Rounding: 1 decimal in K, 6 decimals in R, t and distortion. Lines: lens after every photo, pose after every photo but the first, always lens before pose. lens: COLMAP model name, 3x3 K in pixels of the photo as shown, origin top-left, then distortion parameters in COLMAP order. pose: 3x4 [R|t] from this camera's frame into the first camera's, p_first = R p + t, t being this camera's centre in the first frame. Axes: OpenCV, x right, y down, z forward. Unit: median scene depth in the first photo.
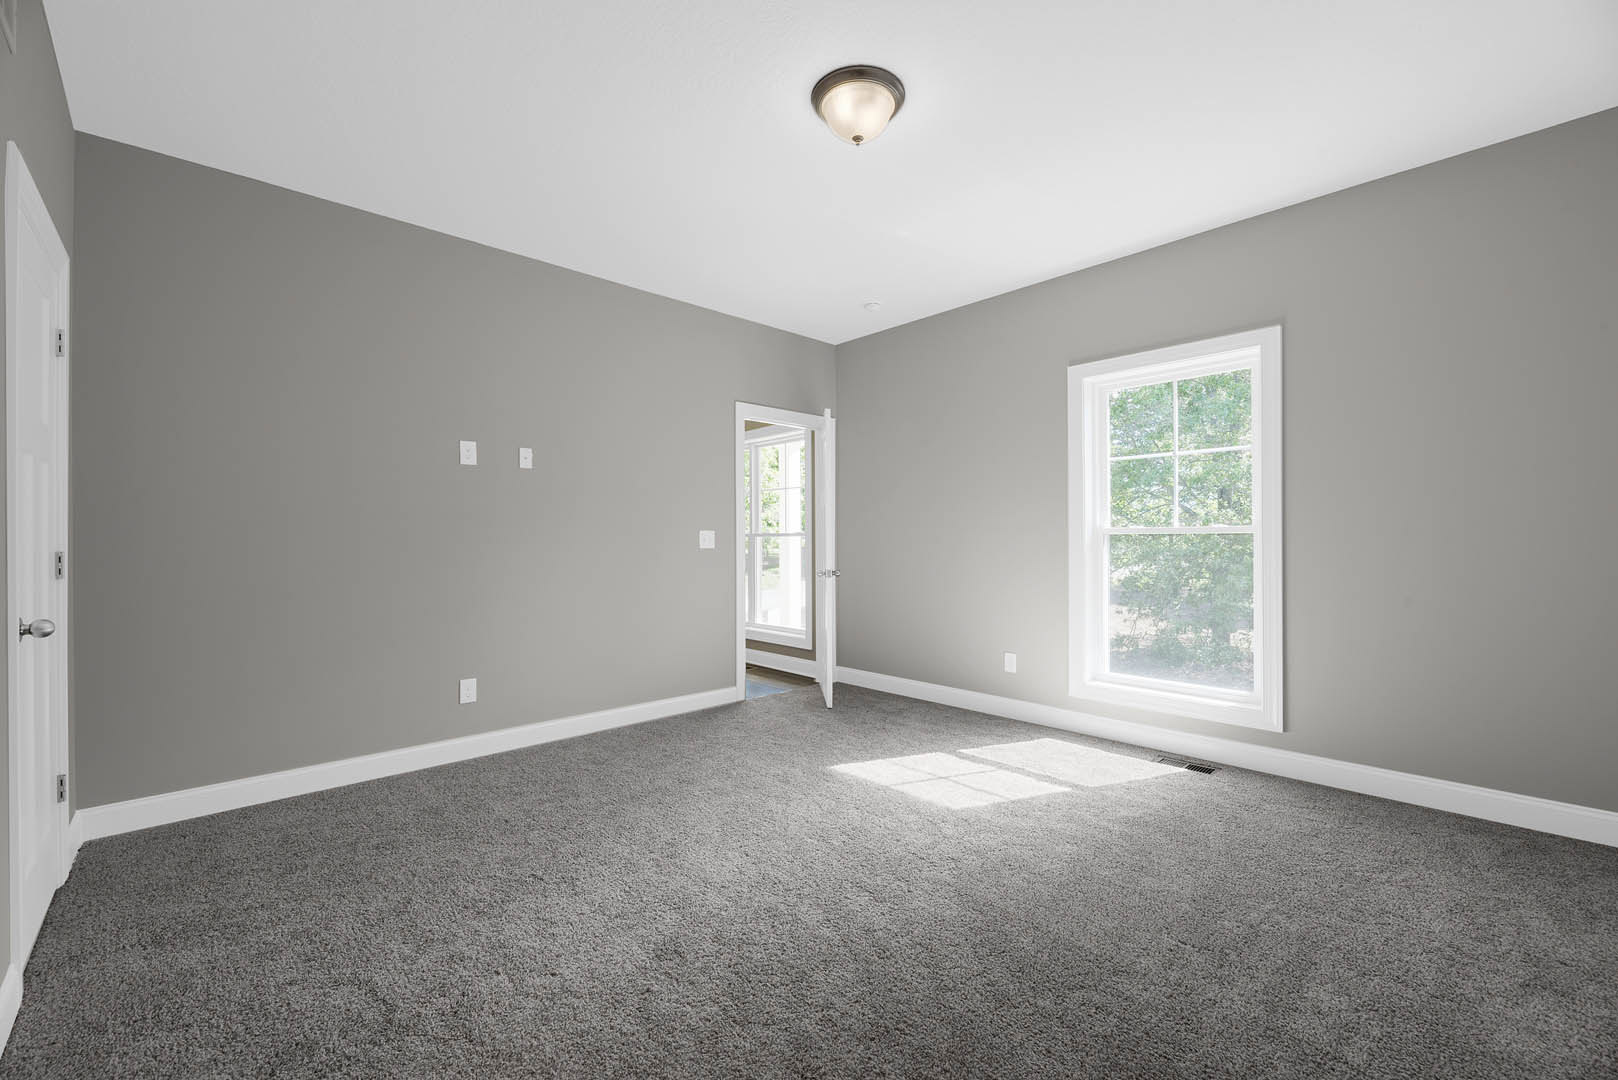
lens RADIAL K [[651.8, 0, 805.6], [0, 651.8, 542.0], [0, 0, 1]] dist [-0.000047, -0.003758]
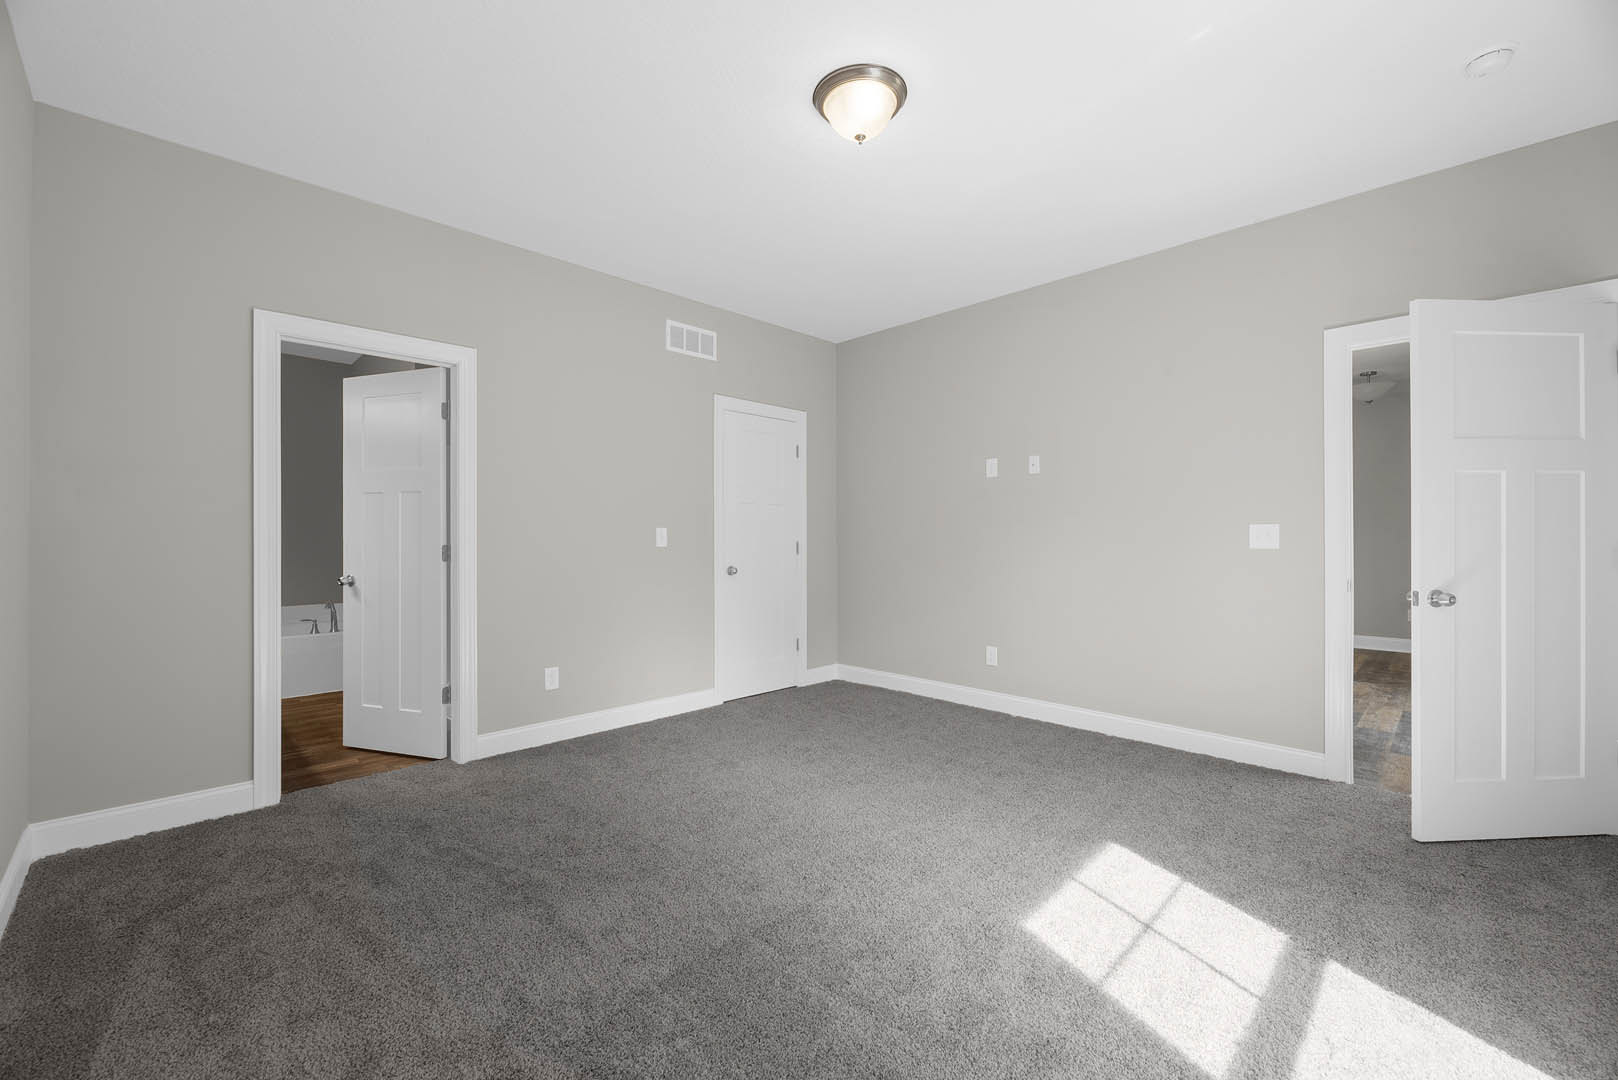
lens RADIAL K [[651.8, 0, 805.6], [0, 651.8, 542.0], [0, 0, 1]] dist [-0.000047, -0.003758]
pose [[0.032177, 0.009749, -0.999435, 0.741732], [-0.004546, 0.999944, 0.009608, -0.003004], [0.999472, 0.004234, 0.032220, 0.604958]]
